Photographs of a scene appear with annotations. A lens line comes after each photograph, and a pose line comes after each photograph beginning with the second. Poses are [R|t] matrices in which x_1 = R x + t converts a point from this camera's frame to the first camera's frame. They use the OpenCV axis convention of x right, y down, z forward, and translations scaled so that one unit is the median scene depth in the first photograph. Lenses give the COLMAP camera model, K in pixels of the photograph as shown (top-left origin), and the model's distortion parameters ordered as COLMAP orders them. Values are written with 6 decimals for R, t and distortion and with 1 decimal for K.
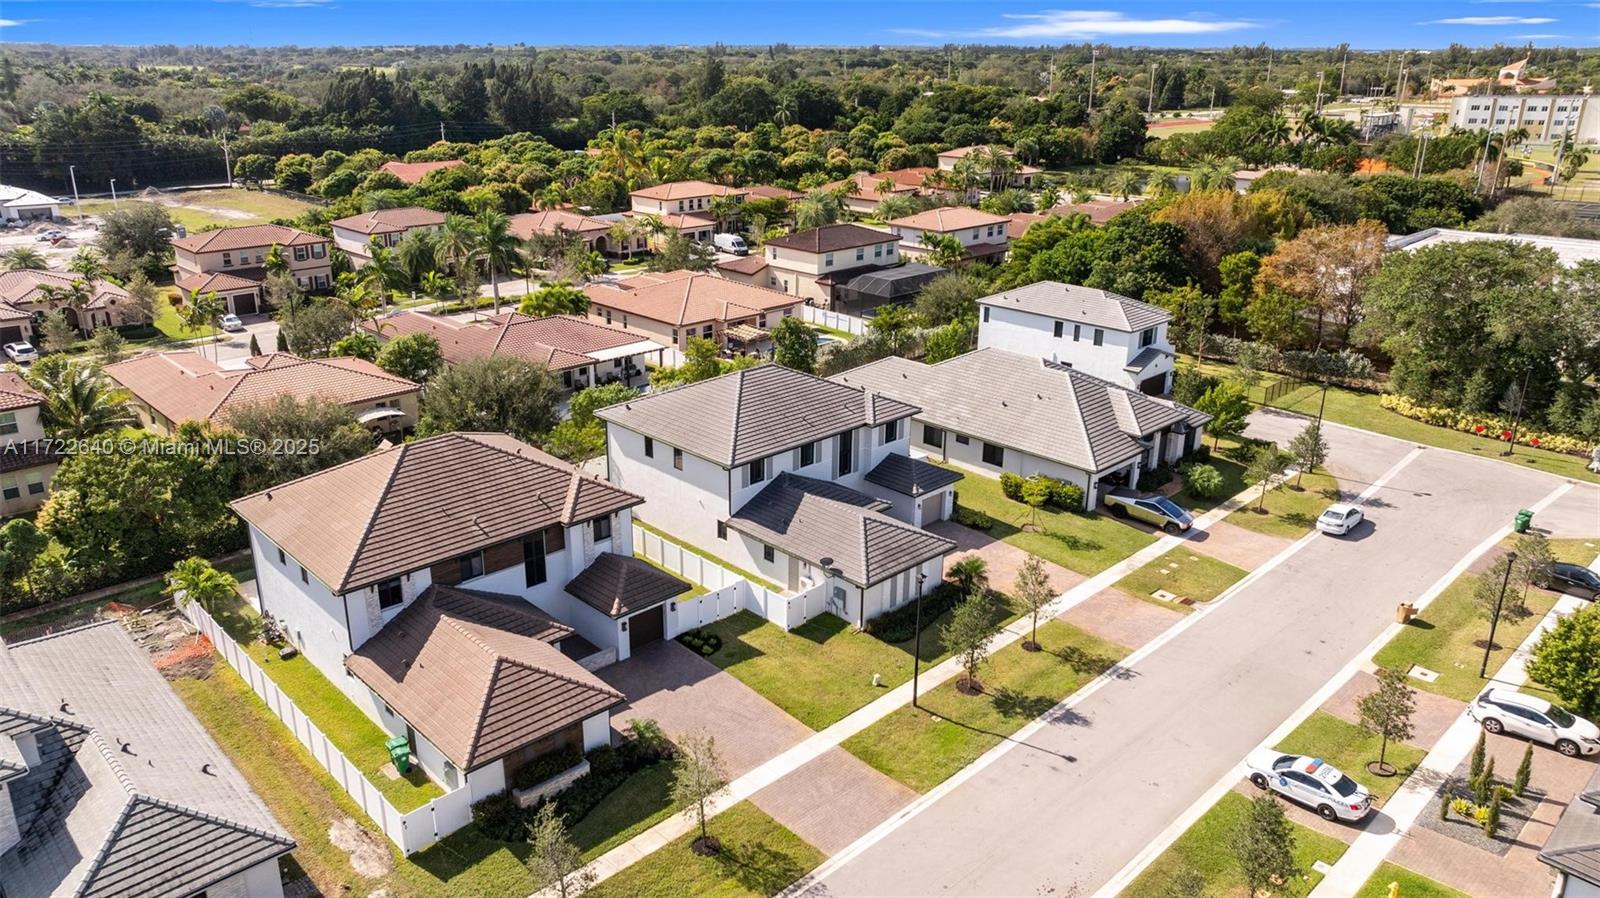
lens RADIAL K [[1128.8, 0, 792.7], [0, 1128.8, 427.5], [0, 0, 1]] dist [-0.028839, 0.019921]
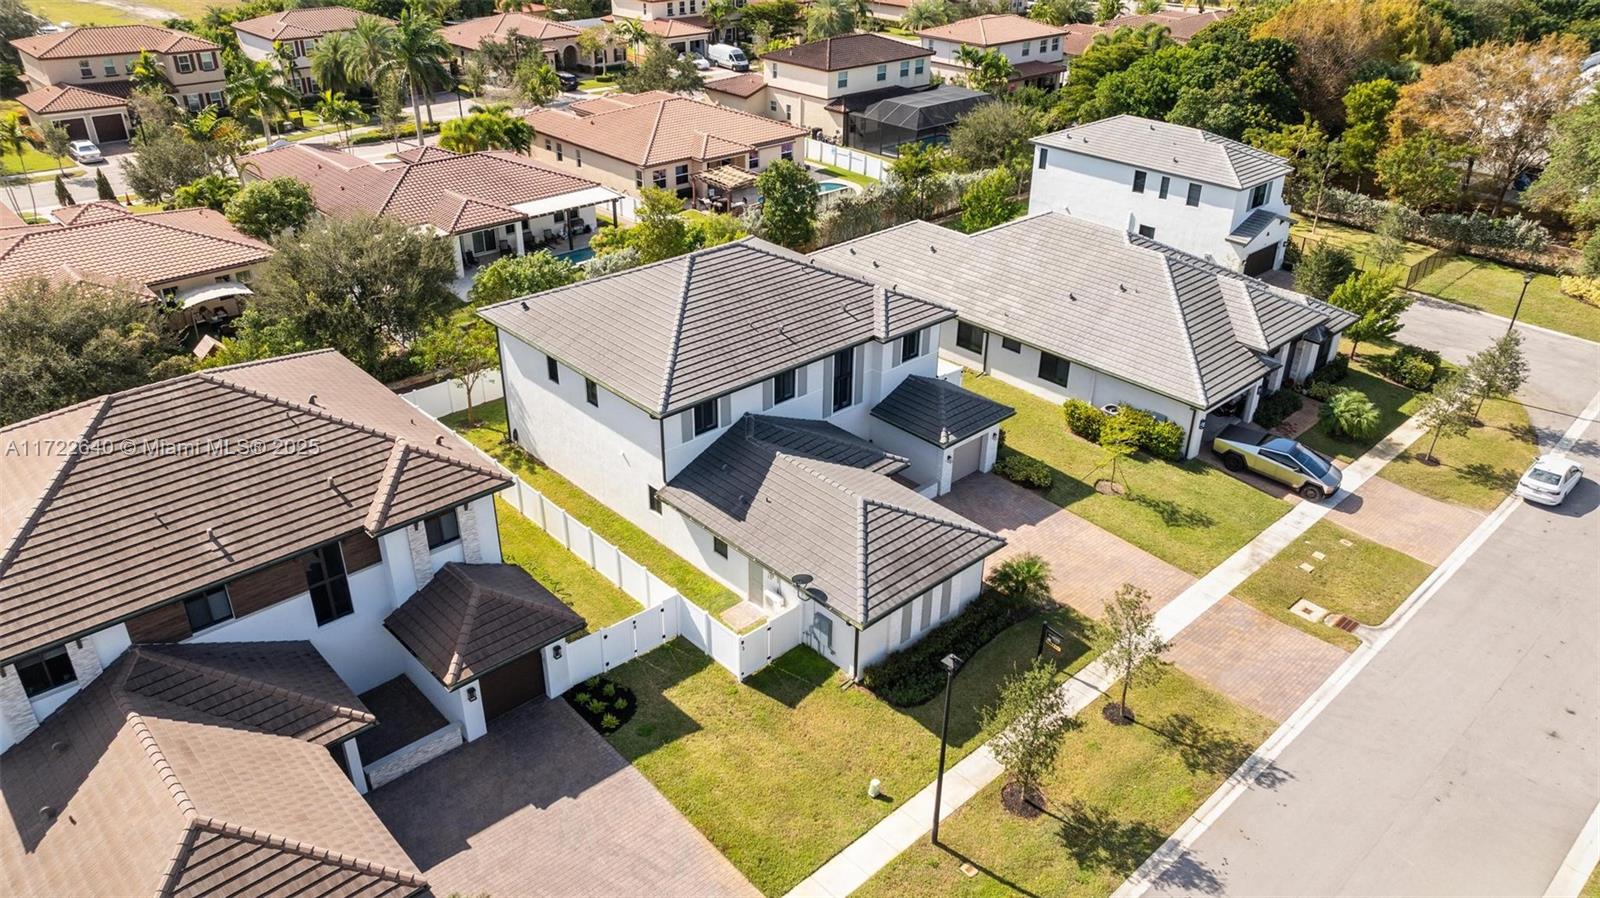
lens RADIAL K [[1128.8, 0, 812.3], [0, 1128.8, 435.4], [0, 0, 1]] dist [-0.028839, 0.019921]
pose [[0.999891, 0.014590, -0.002042, 0.031968], [-0.014070, 0.986810, 0.161268, -0.057122], [0.004368, -0.161222, 0.986908, 0.346061]]
